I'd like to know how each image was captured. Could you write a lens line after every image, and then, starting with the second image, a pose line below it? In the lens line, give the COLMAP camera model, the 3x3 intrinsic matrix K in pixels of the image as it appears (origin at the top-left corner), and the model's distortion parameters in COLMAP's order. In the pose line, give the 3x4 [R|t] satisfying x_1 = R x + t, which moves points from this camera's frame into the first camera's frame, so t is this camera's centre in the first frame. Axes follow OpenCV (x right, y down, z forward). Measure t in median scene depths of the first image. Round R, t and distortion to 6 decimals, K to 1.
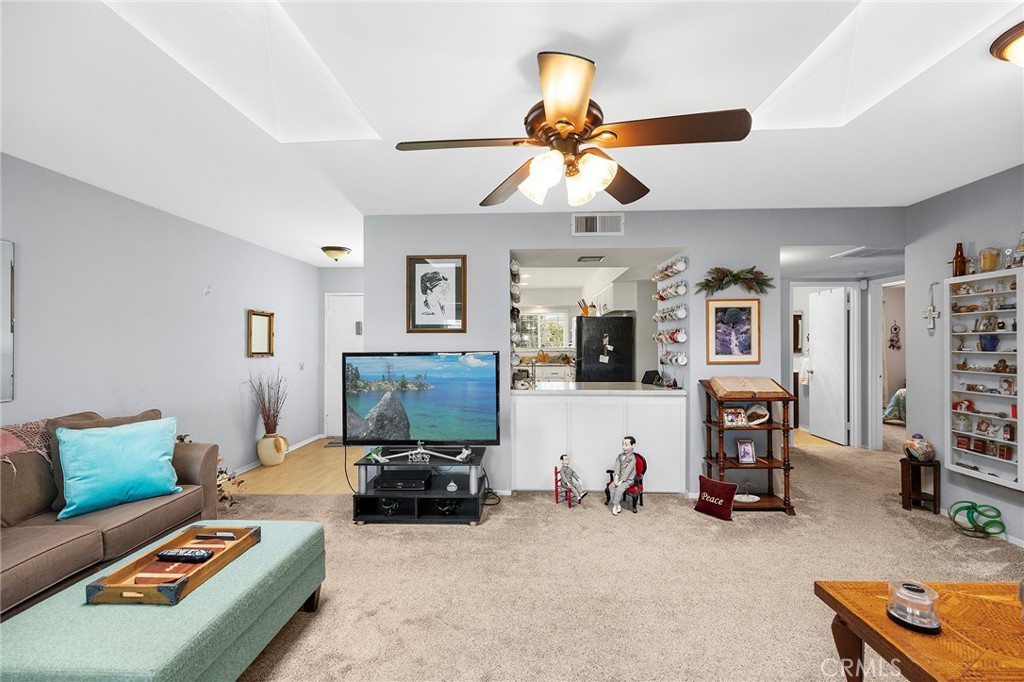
lens RADIAL K [[432.1, 0, 509.8], [0, 432.1, 343.5], [0, 0, 1]] dist [0.003323, 0.000842]
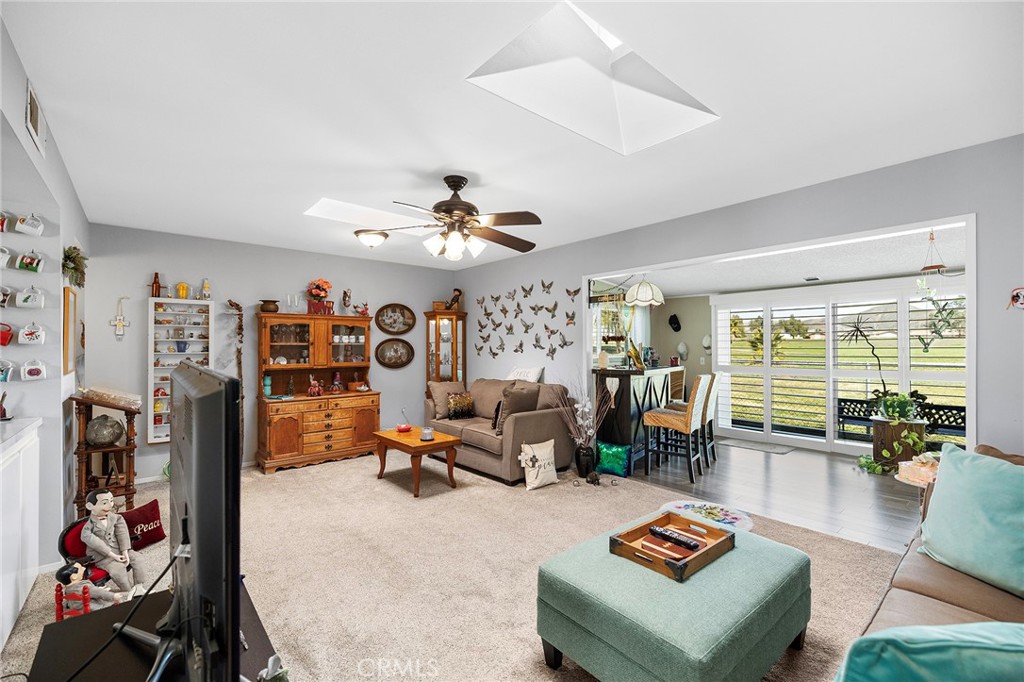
lens RADIAL K [[432.1, 0, 509.8], [0, 432.1, 343.5], [0, 0, 1]] dist [0.003323, 0.000842]
pose [[-0.677811, 0.008969, 0.735182, -0.613074], [0.004350, 0.999957, -0.008189, 0.004332], [-0.735224, -0.002352, -0.677821, 0.979472]]
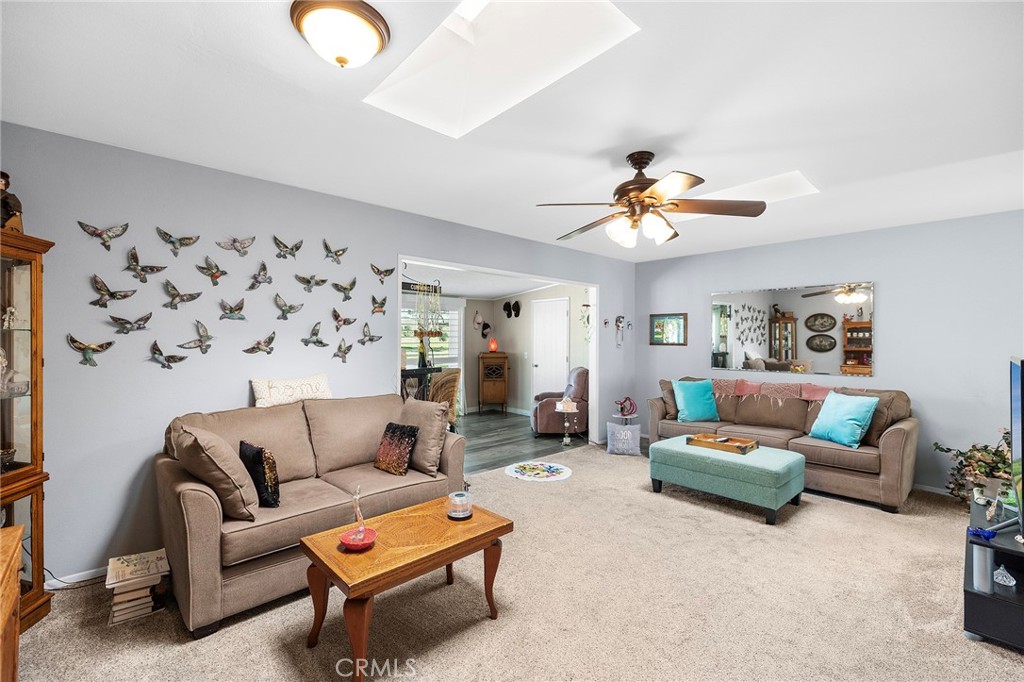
lens RADIAL K [[435.9, 0, 507.4], [0, 435.9, 335.5], [0, 0, 1]] dist [0.001307, 0.000233]
pose [[-0.712196, -0.007917, -0.701936, 0.737168], [-0.003068, 0.999962, -0.008165, -0.005764], [0.701974, -0.003661, -0.712193, 0.863288]]
